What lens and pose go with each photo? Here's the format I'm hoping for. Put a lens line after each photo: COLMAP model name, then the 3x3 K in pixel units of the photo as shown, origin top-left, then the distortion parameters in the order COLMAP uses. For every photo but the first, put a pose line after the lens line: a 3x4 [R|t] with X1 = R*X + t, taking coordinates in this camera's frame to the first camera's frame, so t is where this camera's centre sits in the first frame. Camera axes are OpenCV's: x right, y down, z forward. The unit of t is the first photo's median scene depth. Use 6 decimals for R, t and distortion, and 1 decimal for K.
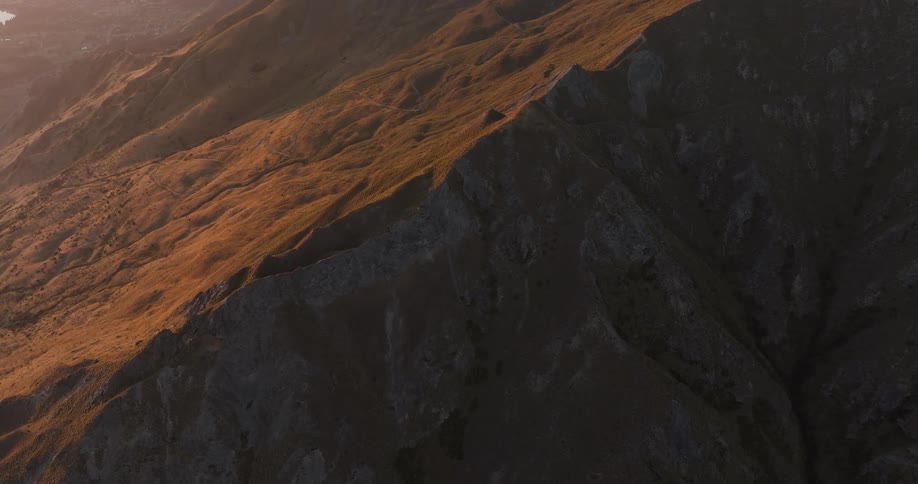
lens RADIAL K [[647.9, 0, 461.2], [0, 647.9, 242.1], [0, 0, 1]] dist [0.001962, 0.015320]
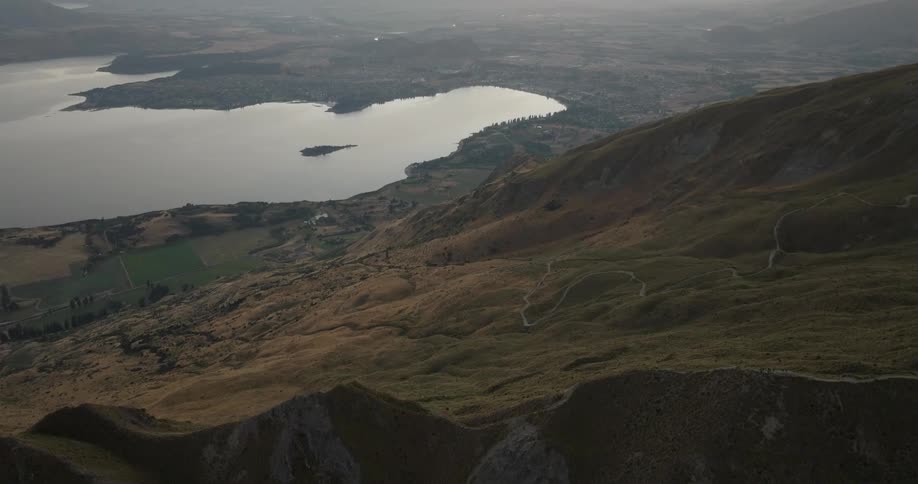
lens RADIAL K [[647.9, 0, 461.2], [0, 647.9, 242.1], [0, 0, 1]] dist [0.001962, 0.015320]
pose [[0.663604, 0.291289, -0.689043, 0.354760], [-0.397661, 0.917519, 0.004897, -0.273521], [0.633637, 0.270756, 0.724704, 0.447643]]
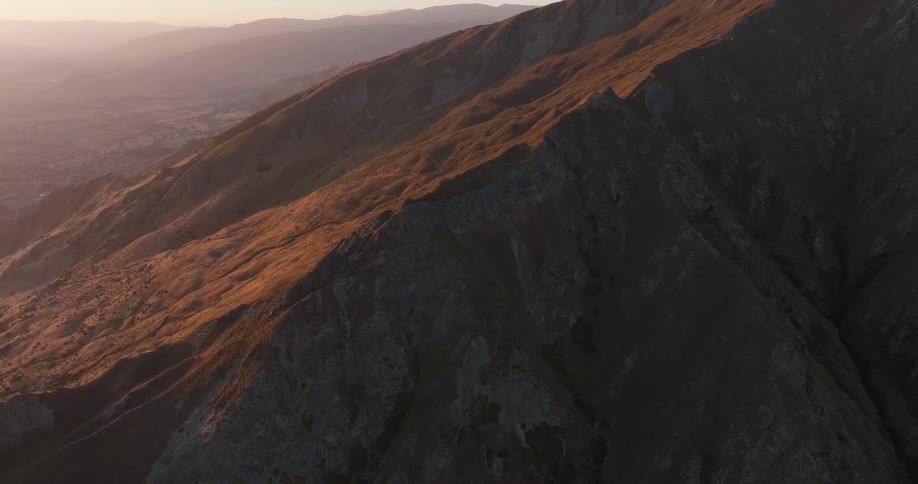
lens RADIAL K [[647.9, 0, 461.2], [0, 647.9, 242.1], [0, 0, 1]] dist [0.001962, 0.015320]
pose [[0.994040, -0.045771, 0.098937, -0.152684], [0.067220, 0.971862, -0.225758, 0.174996], [-0.085820, 0.231063, 0.969146, -0.059937]]
